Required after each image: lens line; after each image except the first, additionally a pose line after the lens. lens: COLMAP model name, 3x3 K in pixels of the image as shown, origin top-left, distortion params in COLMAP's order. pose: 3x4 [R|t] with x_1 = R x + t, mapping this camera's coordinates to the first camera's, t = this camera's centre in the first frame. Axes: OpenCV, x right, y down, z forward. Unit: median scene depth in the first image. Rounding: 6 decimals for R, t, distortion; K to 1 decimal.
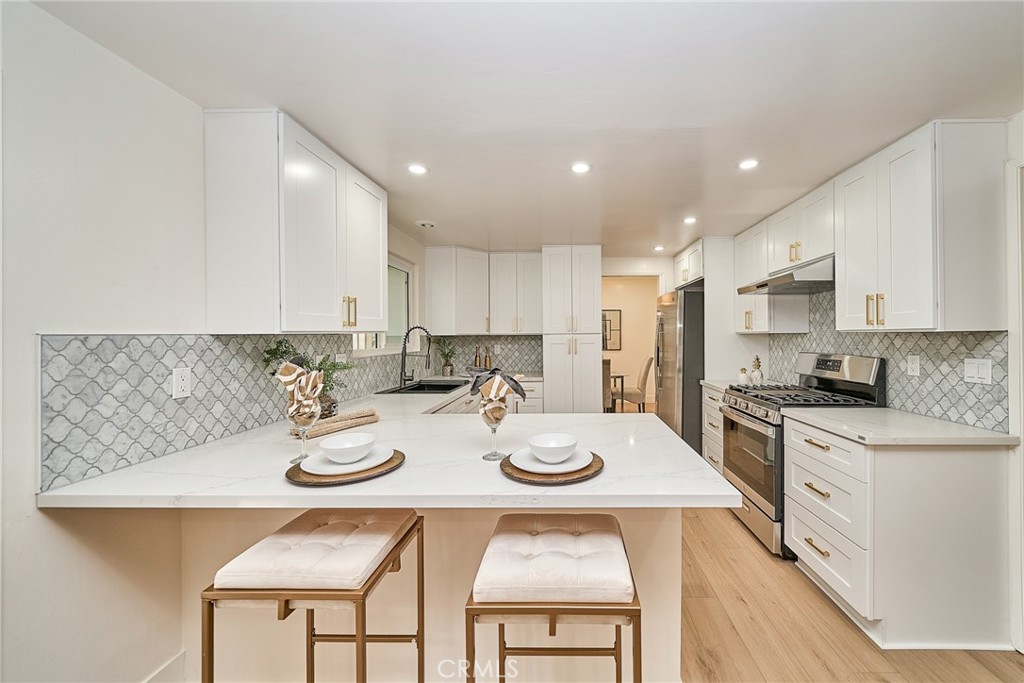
lens RADIAL K [[377.8, 0, 556.0], [0, 377.8, 334.6], [0, 0, 1]] dist [0.002429, -0.000248]
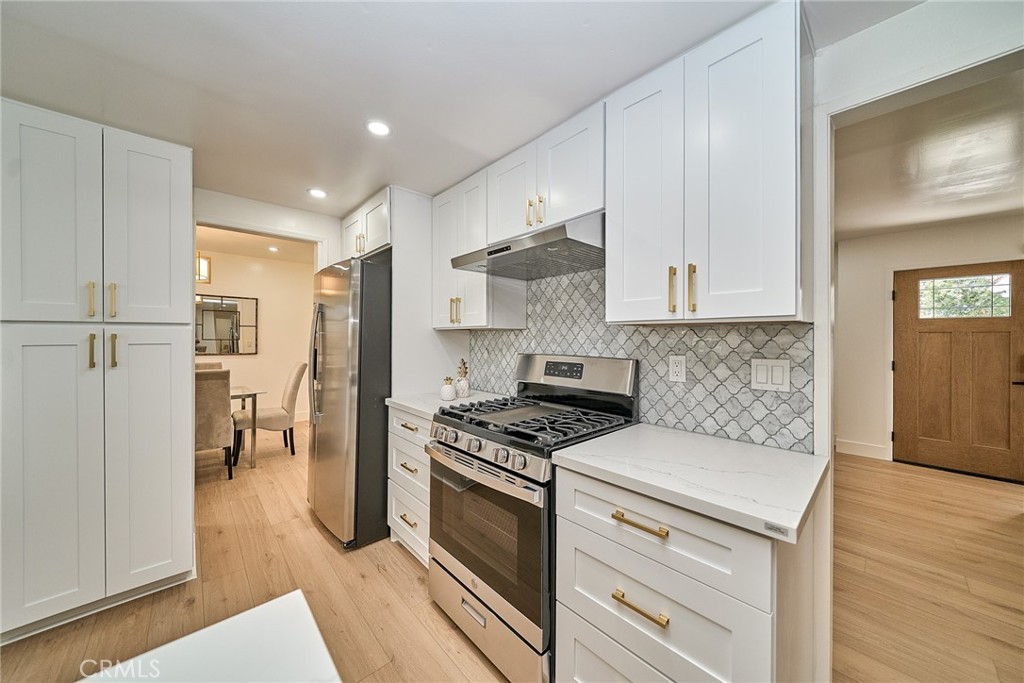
lens RADIAL K [[347.8, 0, 511.7], [0, 347.8, 339.9], [0, 0, 1]] dist [0.001754, -0.000152]
pose [[0.710751, 0.003525, 0.703435, 0.145781], [-0.010524, 0.999929, 0.005623, 0.016433], [-0.703365, -0.011400, 0.710737, 0.549845]]
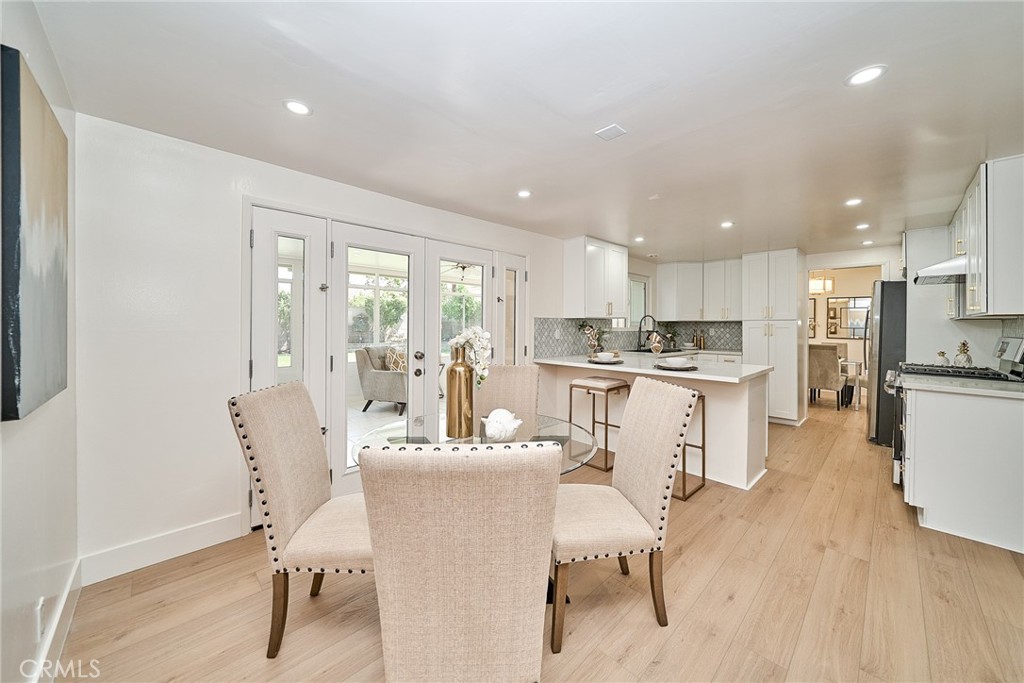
lens RADIAL K [[347.8, 0, 517.5], [0, 347.8, 323.8], [0, 0, 1]] dist [0.001754, -0.000152]
pose [[0.704728, 0.008936, -0.709421, 0.423663], [-0.009122, 0.999952, 0.003535, 0.021443], [0.709419, 0.003980, 0.704776, -0.665818]]
